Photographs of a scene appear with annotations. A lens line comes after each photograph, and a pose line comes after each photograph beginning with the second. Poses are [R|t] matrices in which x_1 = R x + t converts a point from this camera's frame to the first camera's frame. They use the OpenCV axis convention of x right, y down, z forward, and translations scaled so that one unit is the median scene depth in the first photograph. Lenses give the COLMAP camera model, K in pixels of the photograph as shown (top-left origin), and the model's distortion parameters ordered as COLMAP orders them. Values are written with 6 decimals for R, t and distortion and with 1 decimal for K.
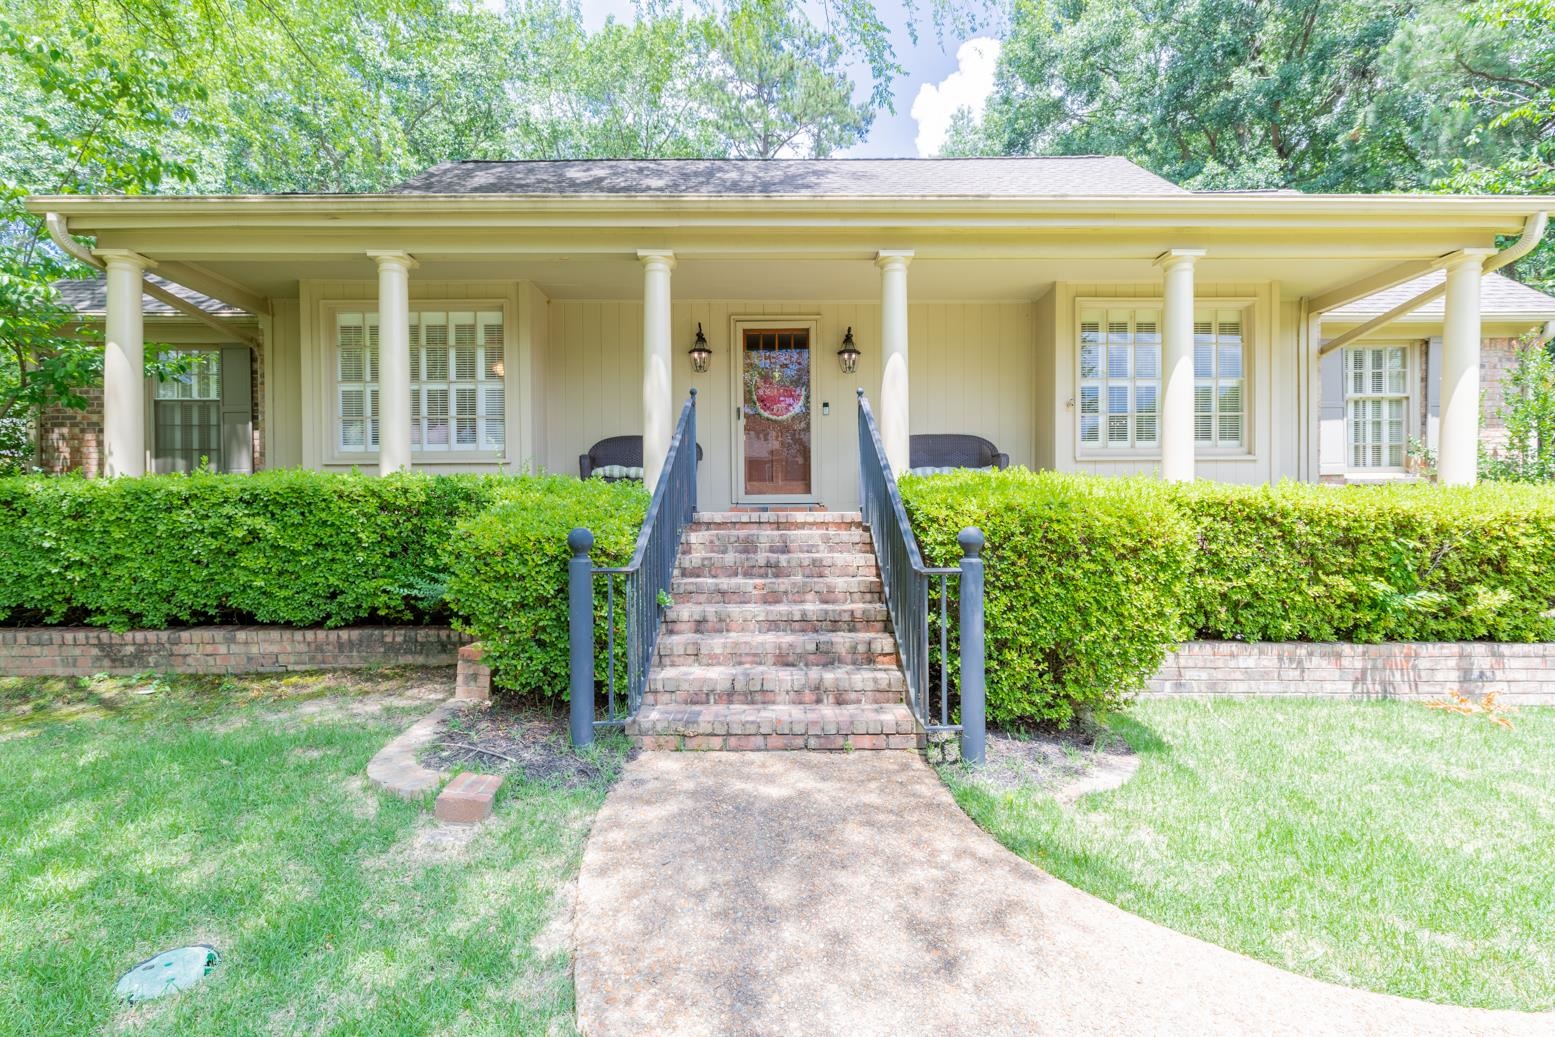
lens RADIAL K [[711.6, 0, 783.3], [0, 711.6, 518.7], [0, 0, 1]] dist [0.002362, 0.000236]
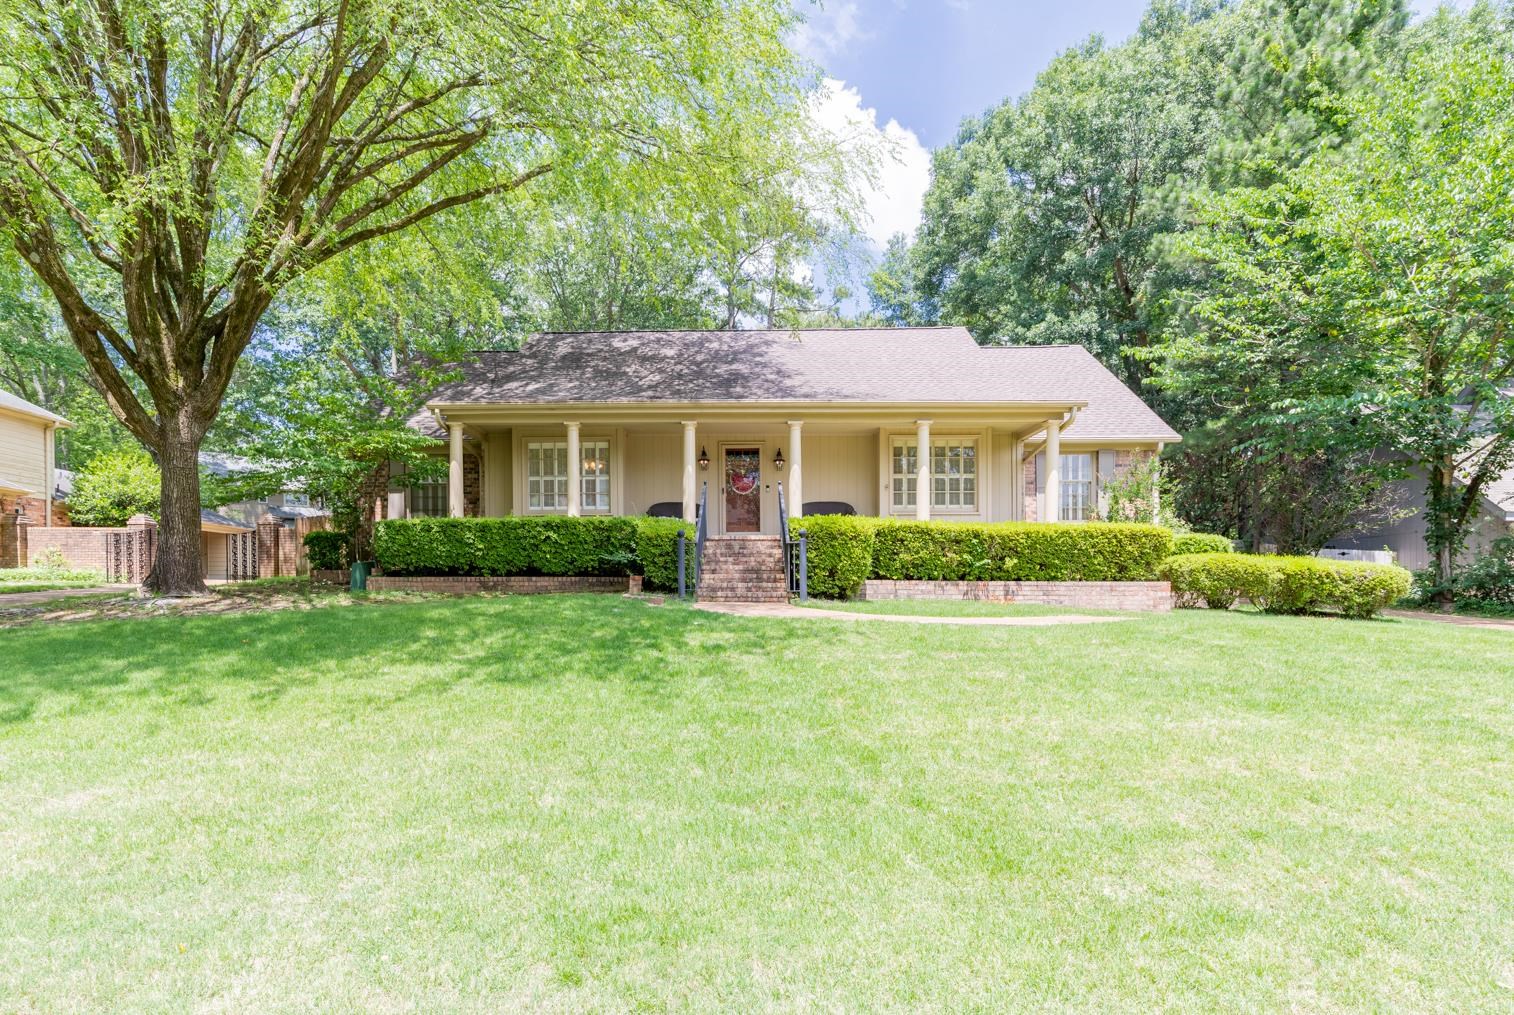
lens RADIAL K [[692.9, 0, 762.7], [0, 692.9, 507.7], [0, 0, 1]] dist [0.002362, 0.000236]
pose [[0.999782, -0.000066, 0.020860, 0.009106], [0.002435, 0.993528, -0.113561, 0.147611], [-0.020718, 0.113587, 0.993312, -1.154850]]
